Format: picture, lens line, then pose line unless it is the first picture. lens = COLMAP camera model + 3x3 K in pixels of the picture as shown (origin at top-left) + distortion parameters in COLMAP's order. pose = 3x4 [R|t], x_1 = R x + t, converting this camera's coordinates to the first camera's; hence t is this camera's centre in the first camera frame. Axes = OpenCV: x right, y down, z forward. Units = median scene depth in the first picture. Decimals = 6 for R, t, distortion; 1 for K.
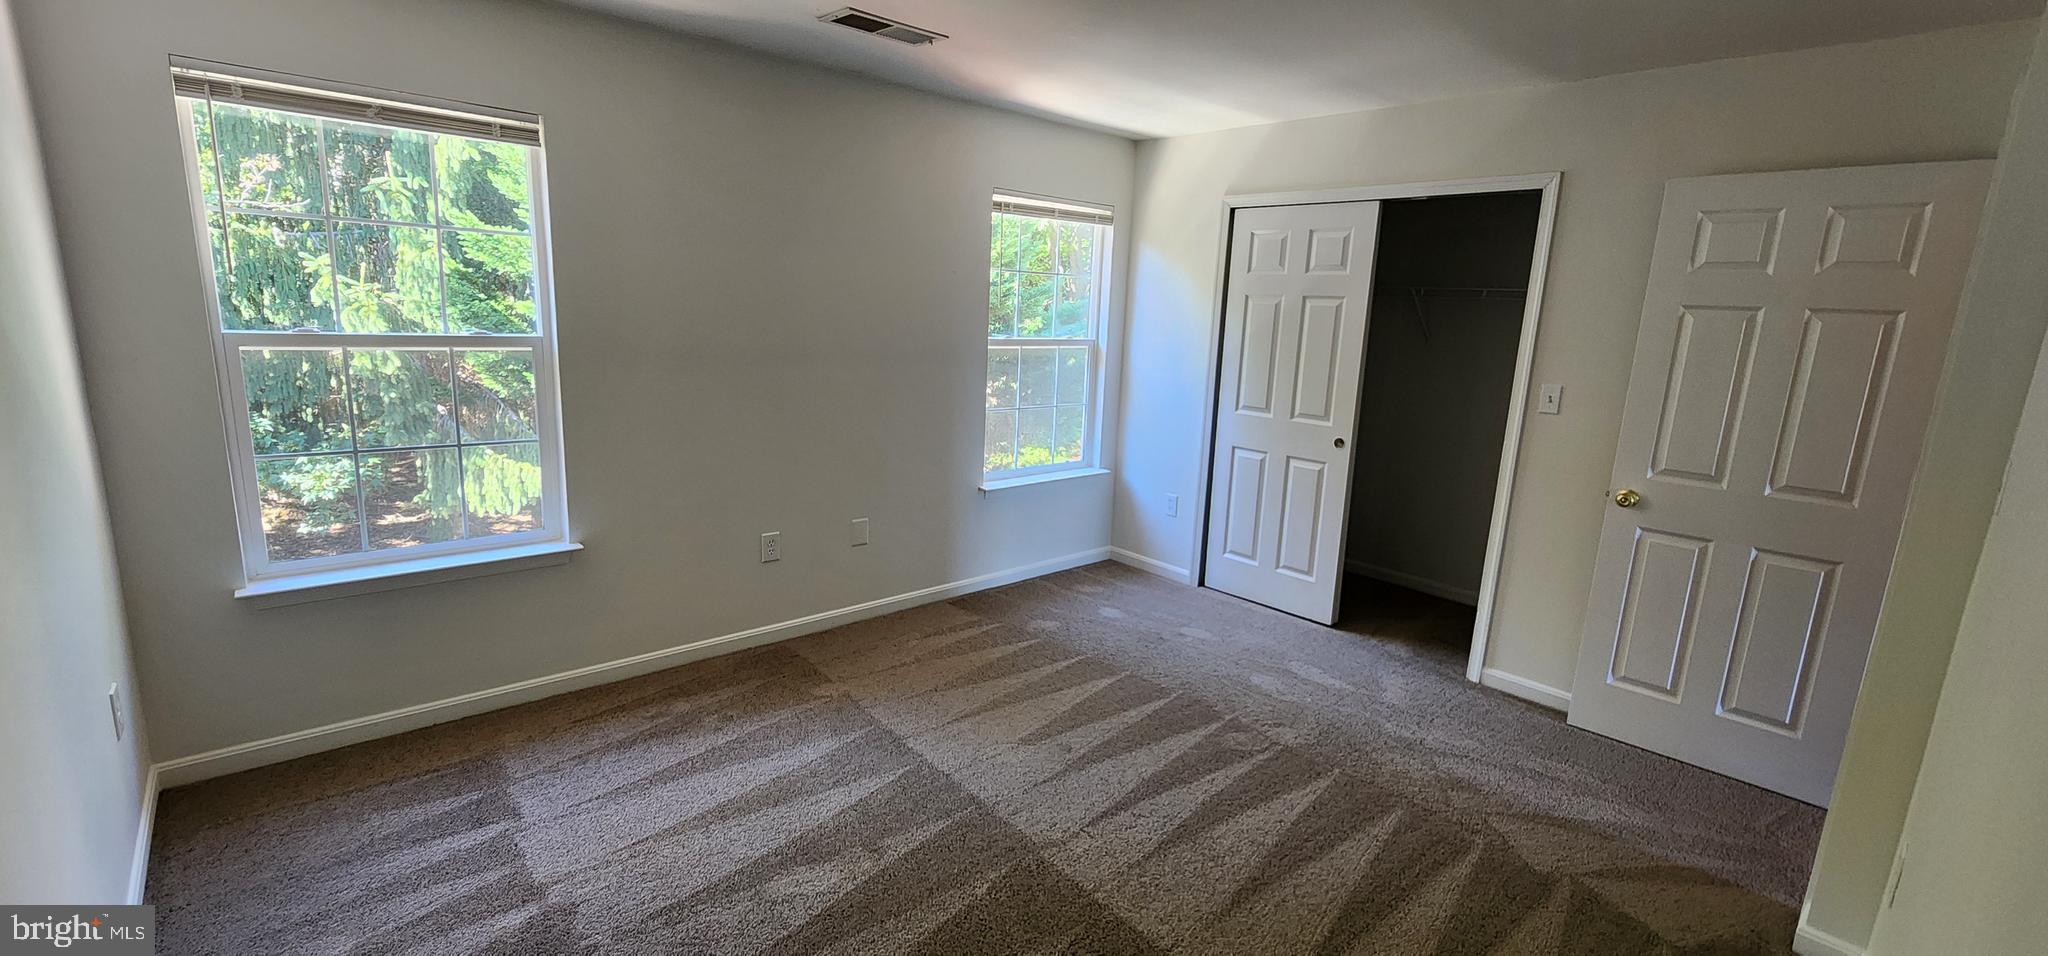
lens RADIAL K [[847.5, 0, 1030.1], [0, 847.5, 472.6], [0, 0, 1]] dist [-0.001426, 0.000201]
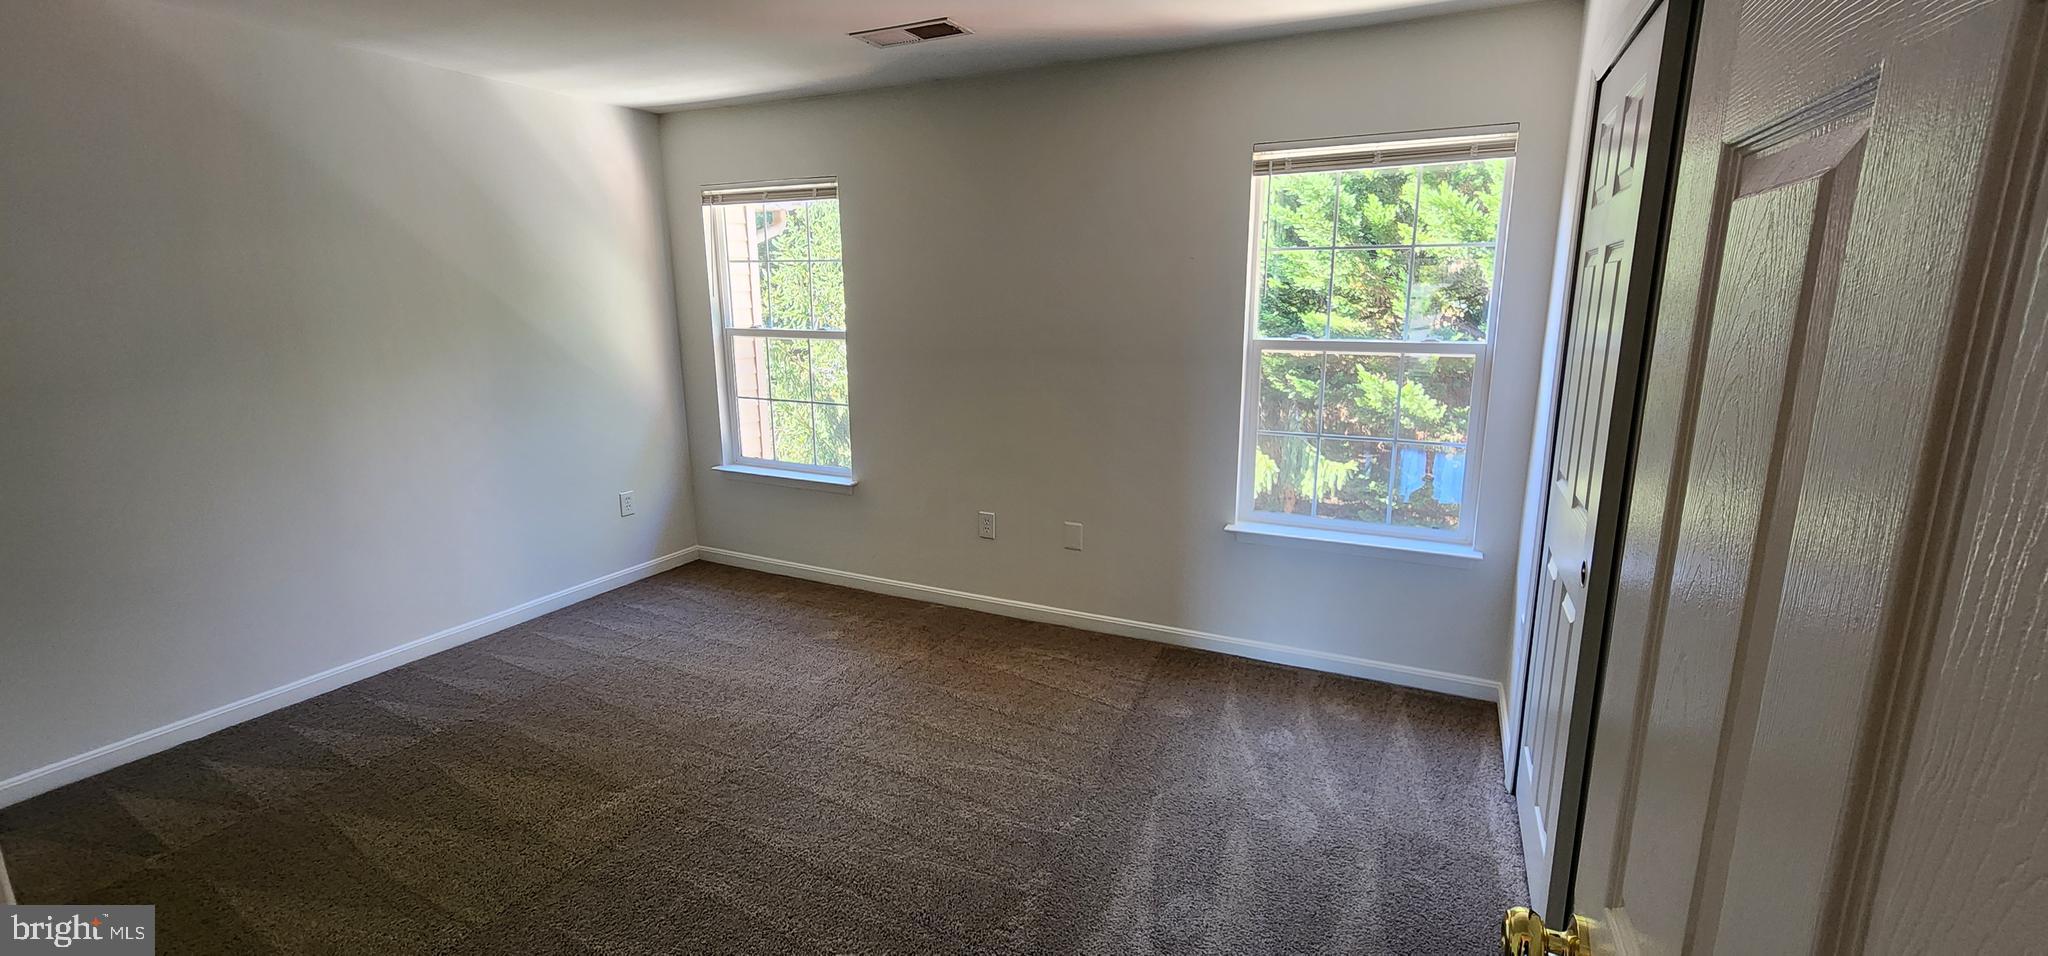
lens RADIAL K [[836.6, 0, 1049.7], [0, 836.6, 472.5], [0, 0, 1]] dist [0.007914, 0.000225]
pose [[0.384793, 0.149171, -0.910869, 0.619415], [-0.161613, 0.982497, 0.092629, -0.081986], [0.908744, 0.111566, 0.402166, 0.551110]]
